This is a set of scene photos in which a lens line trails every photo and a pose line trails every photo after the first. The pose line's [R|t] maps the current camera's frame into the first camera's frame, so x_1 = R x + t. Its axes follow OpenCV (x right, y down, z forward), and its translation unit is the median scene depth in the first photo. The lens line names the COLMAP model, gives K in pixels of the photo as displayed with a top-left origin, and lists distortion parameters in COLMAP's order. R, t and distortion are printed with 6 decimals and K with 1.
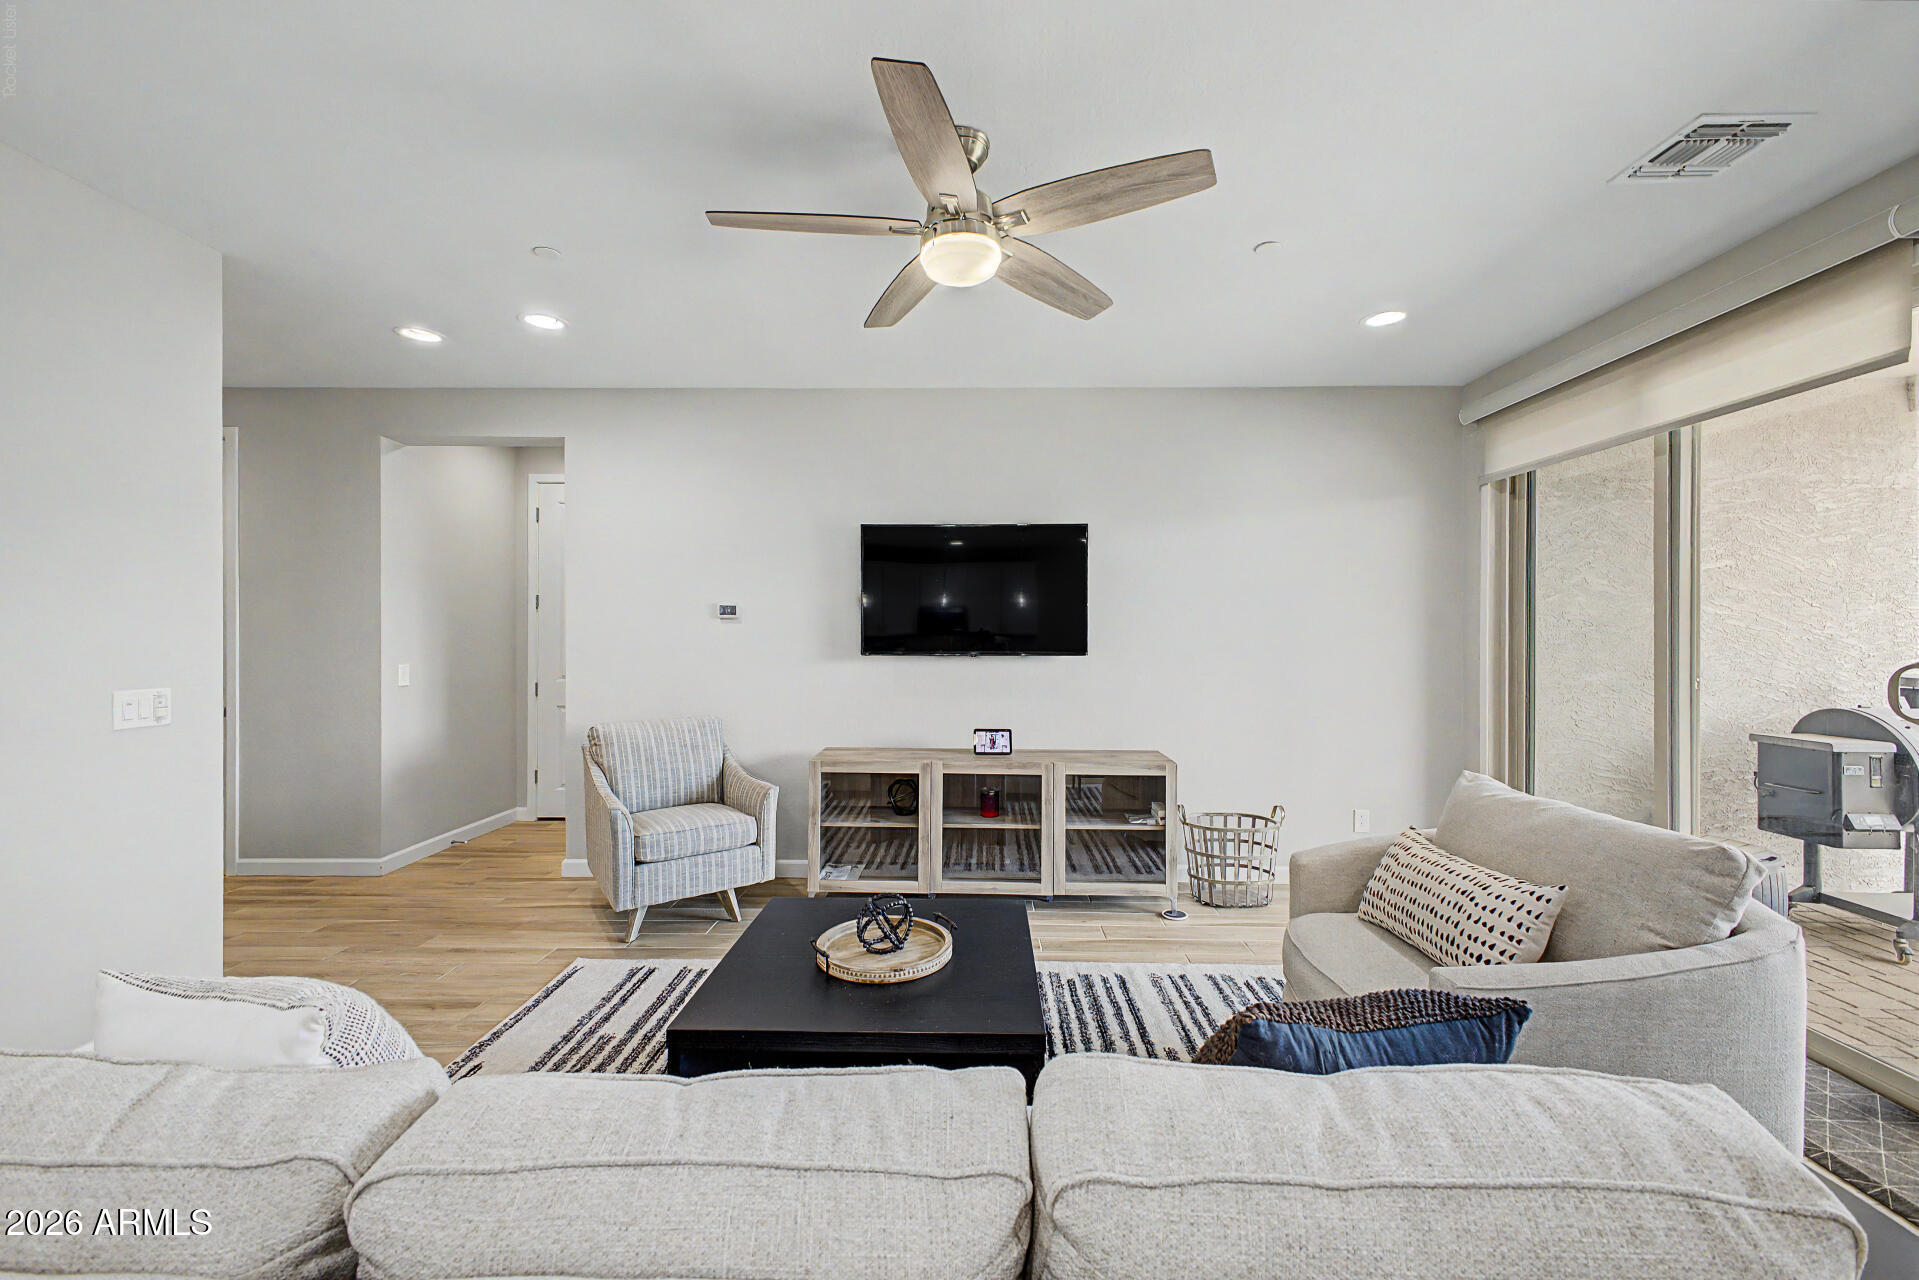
lens RADIAL K [[756.0, 0, 966.2], [0, 756.0, 635.7], [0, 0, 1]] dist [0.031458, 0.000005]
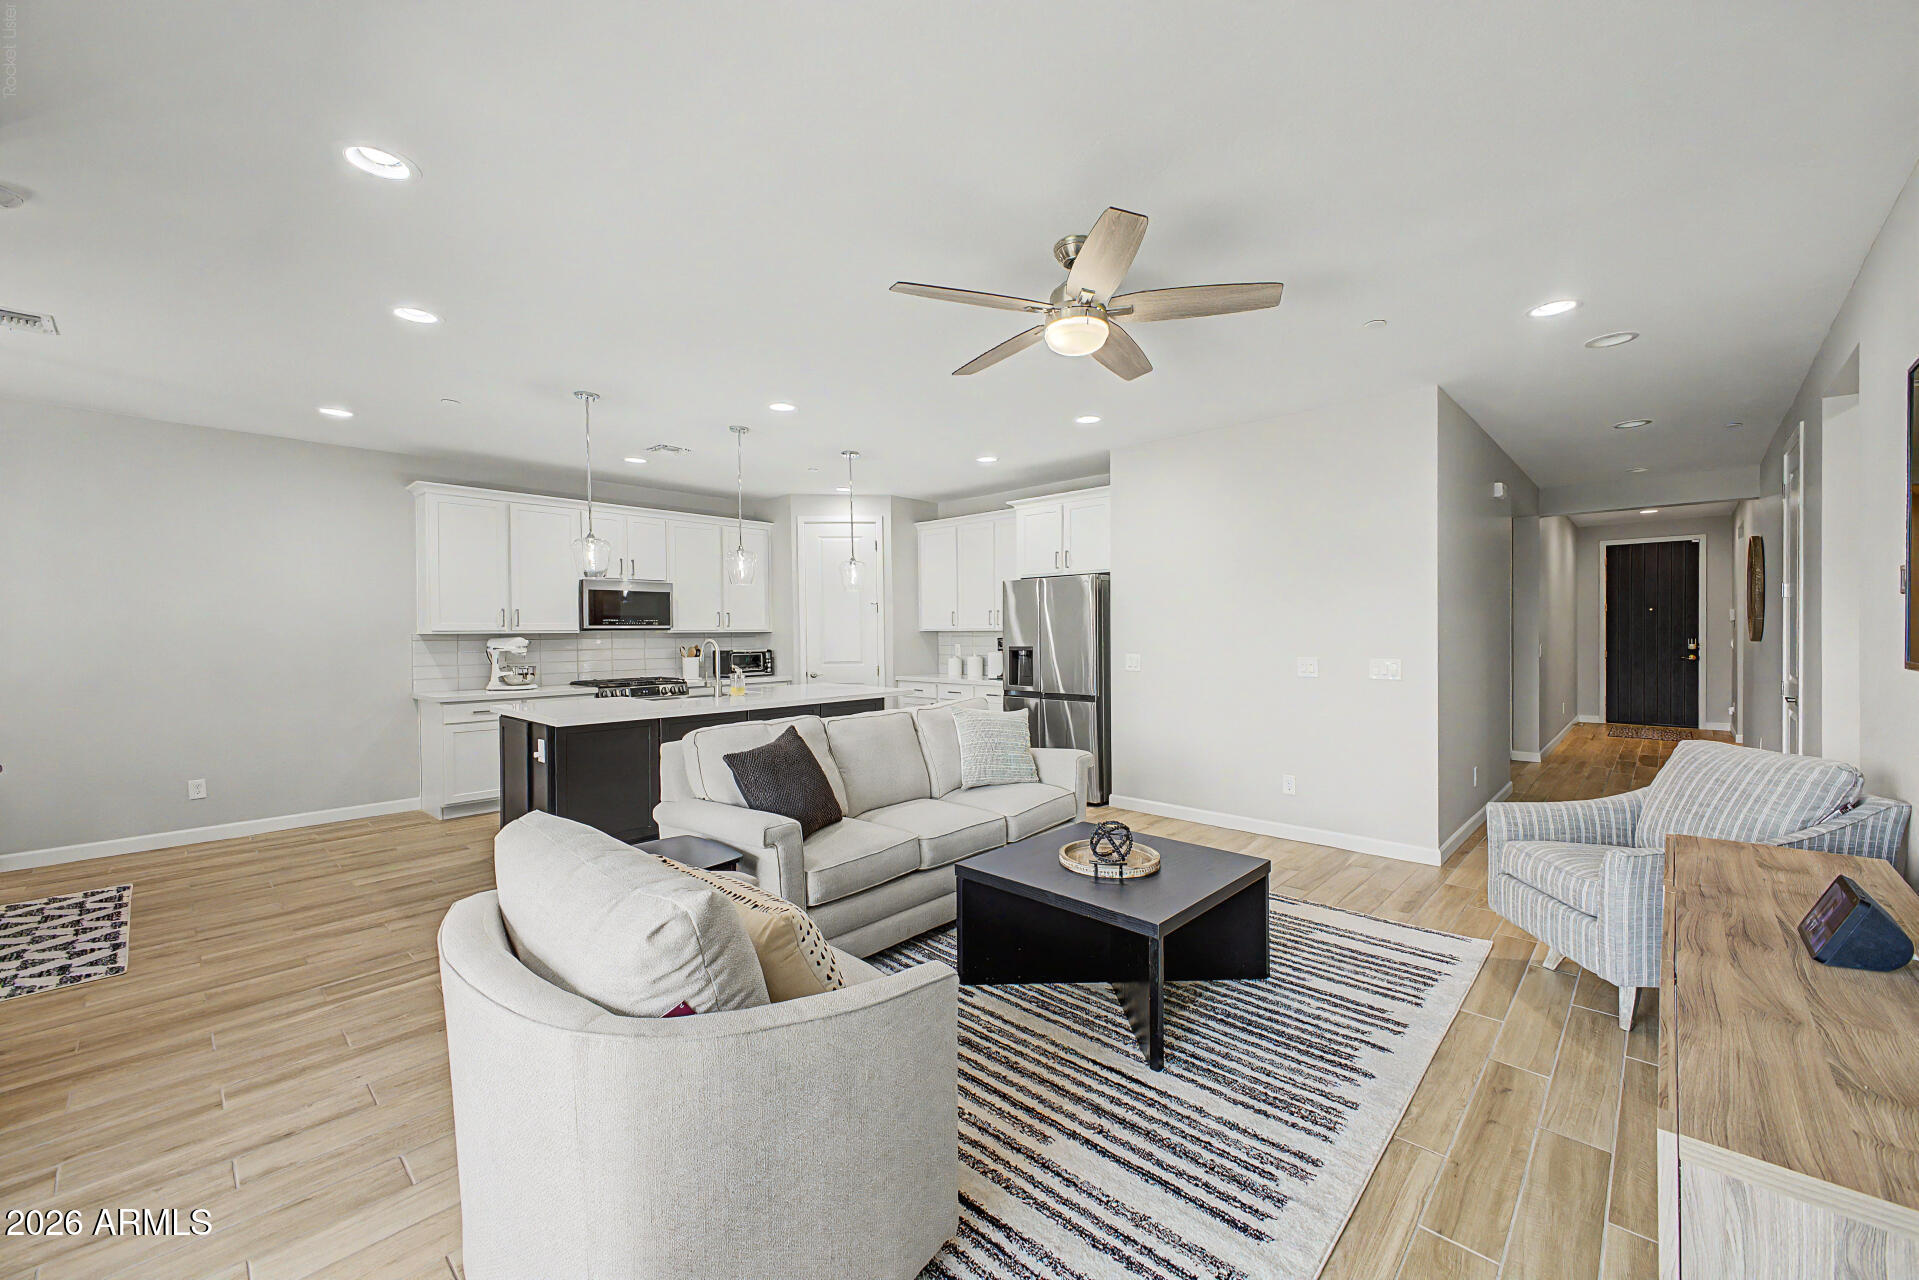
lens RADIAL K [[751.6, 0, 966.9], [0, 751.6, 642.4], [0, 0, 1]] dist [0.011503, -0.000070]
pose [[-0.665871, 0.011747, -0.745974, 0.812556], [0.003428, 0.999914, 0.012686, 0.005183], [0.746059, 0.005890, -0.665854, 1.304838]]
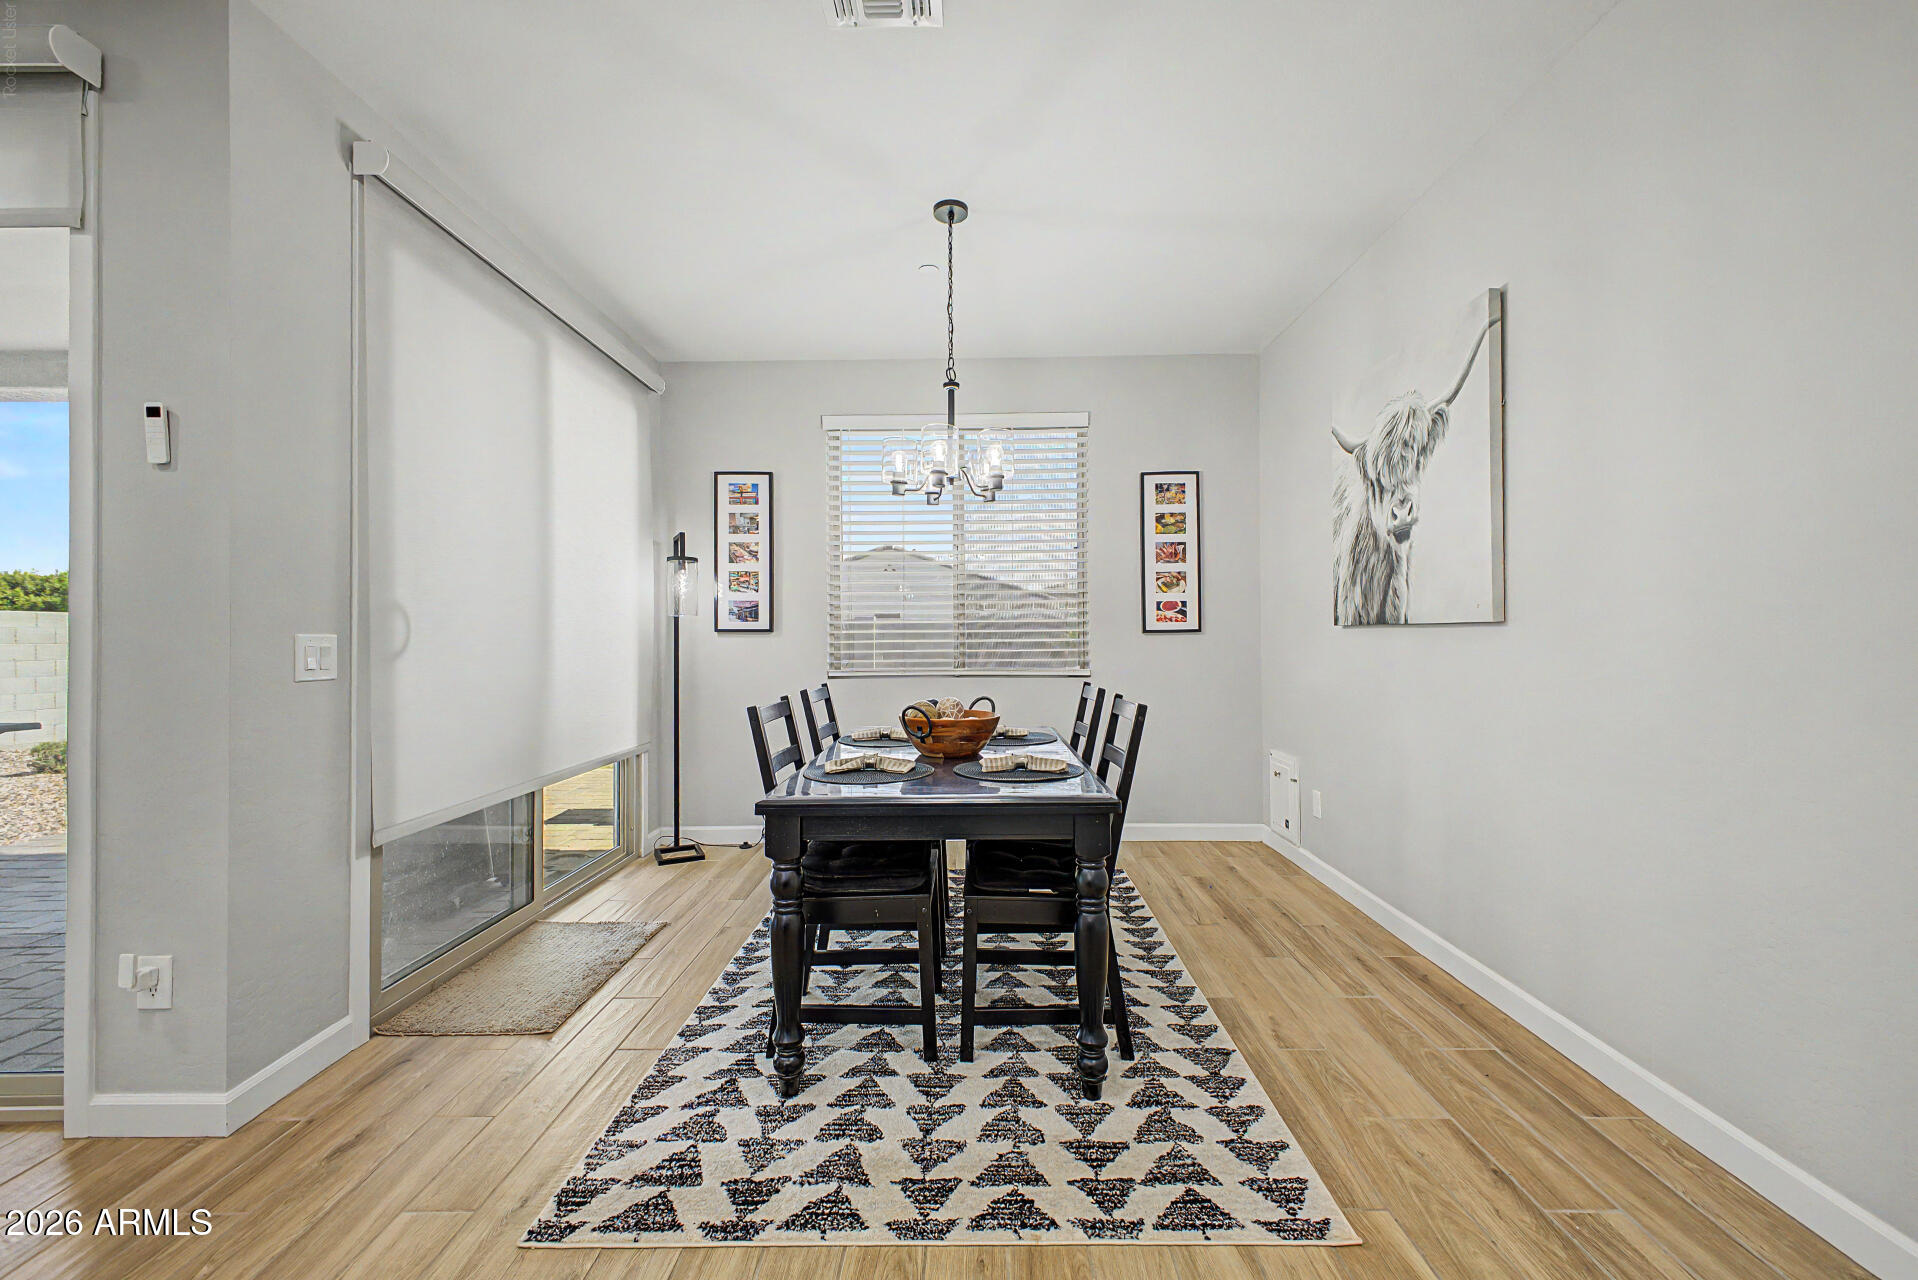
lens RADIAL K [[762.5, 0, 962.1], [0, 762.5, 632.9], [0, 0, 1]] dist [0.020339, -0.008084]
pose [[-0.008662, 0.003646, 0.999956, 0.277842], [0.009198, 0.999951, -0.003566, 0.077096], [-0.999920, 0.009167, -0.008695, -0.618057]]
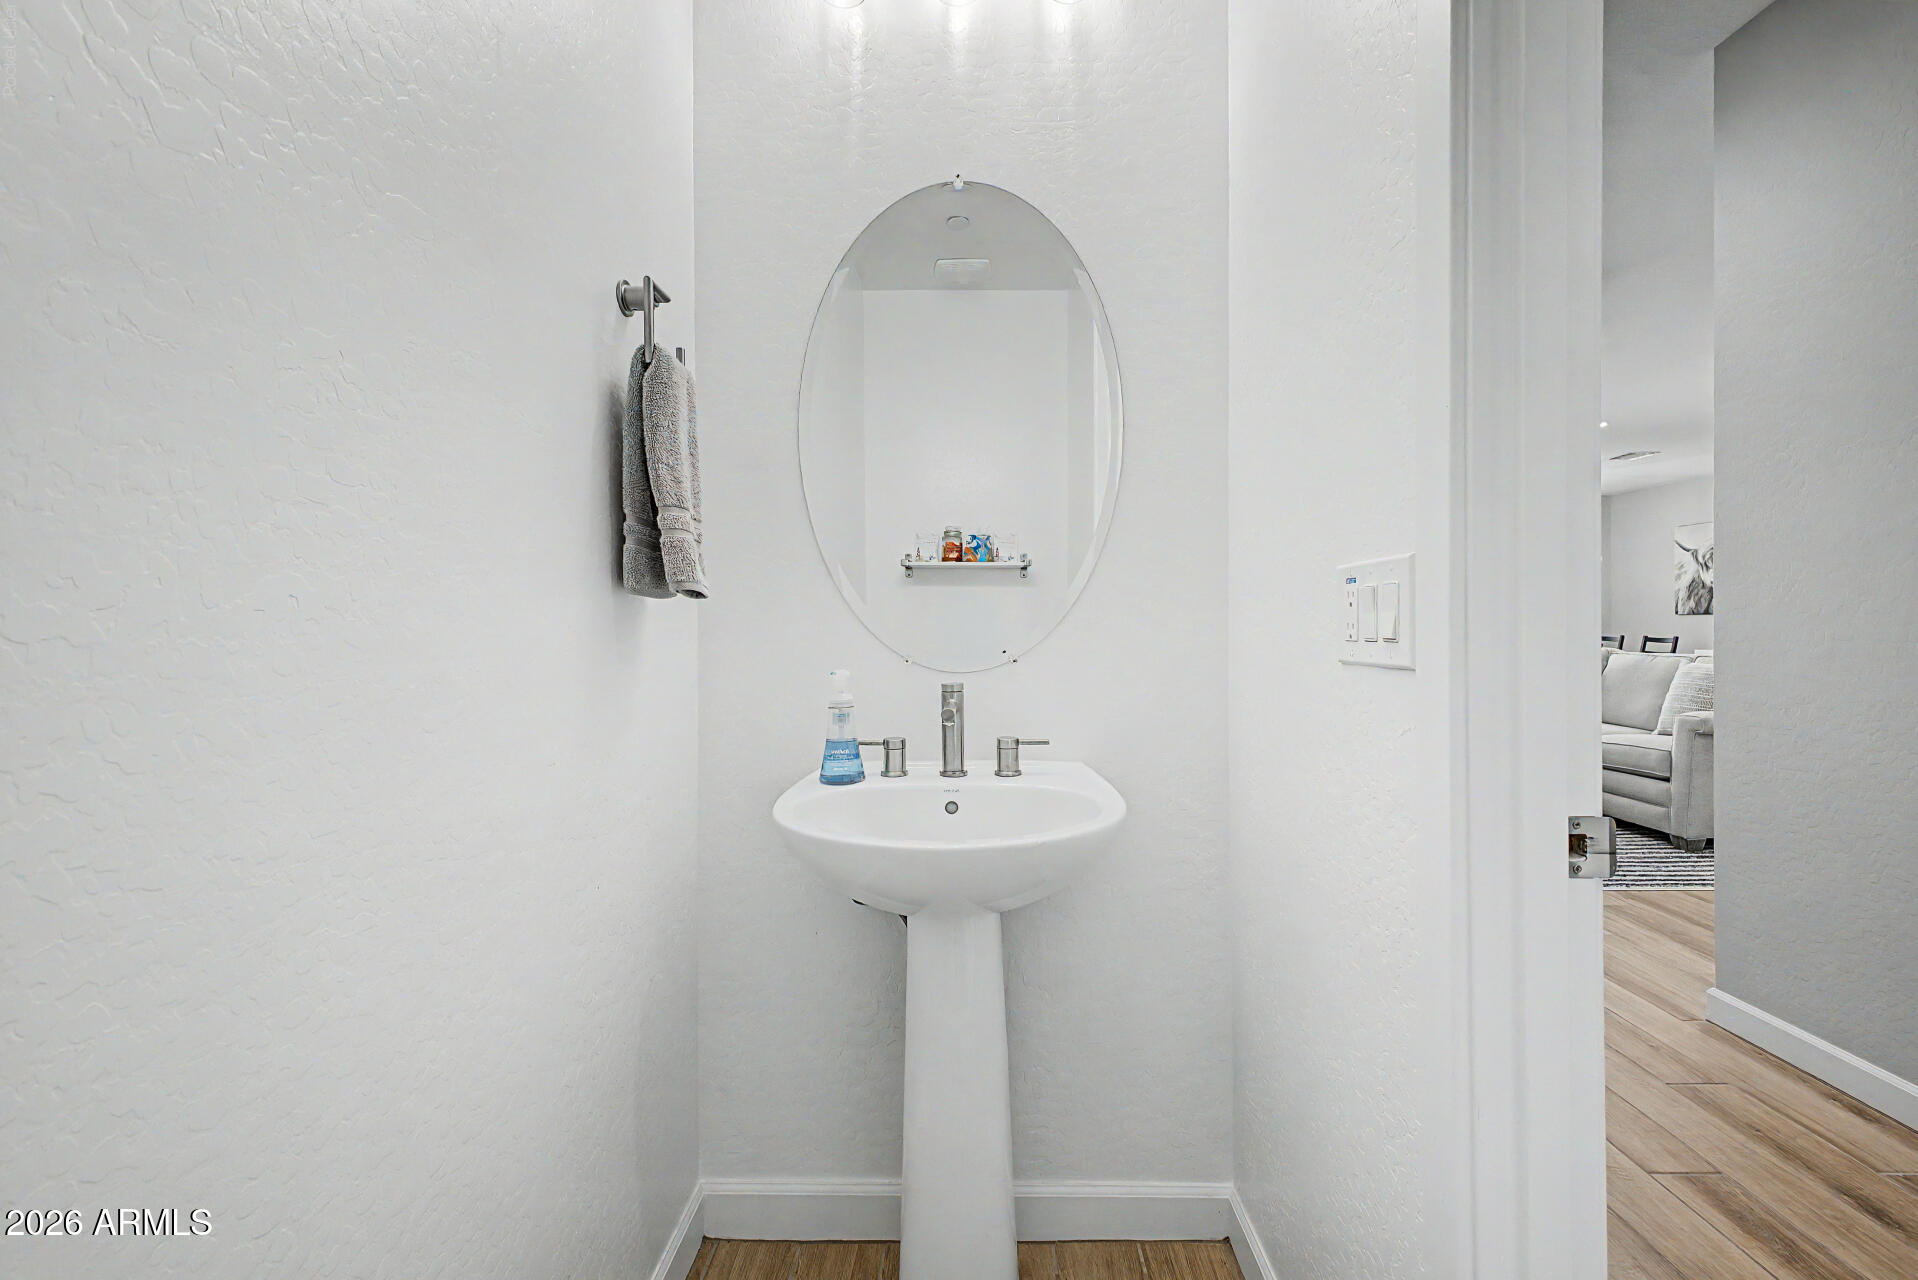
lens RADIAL K [[768.2, 0, 968.4], [0, 768.2, 632.8], [0, 0, 1]] dist [0.007208, 0.000060]
pose [[-0.003754, -0.006047, 0.999975, -1.724993], [0.017601, 0.999826, 0.006112, 0.071365], [-0.999838, 0.017624, -0.003647, 1.734521]]
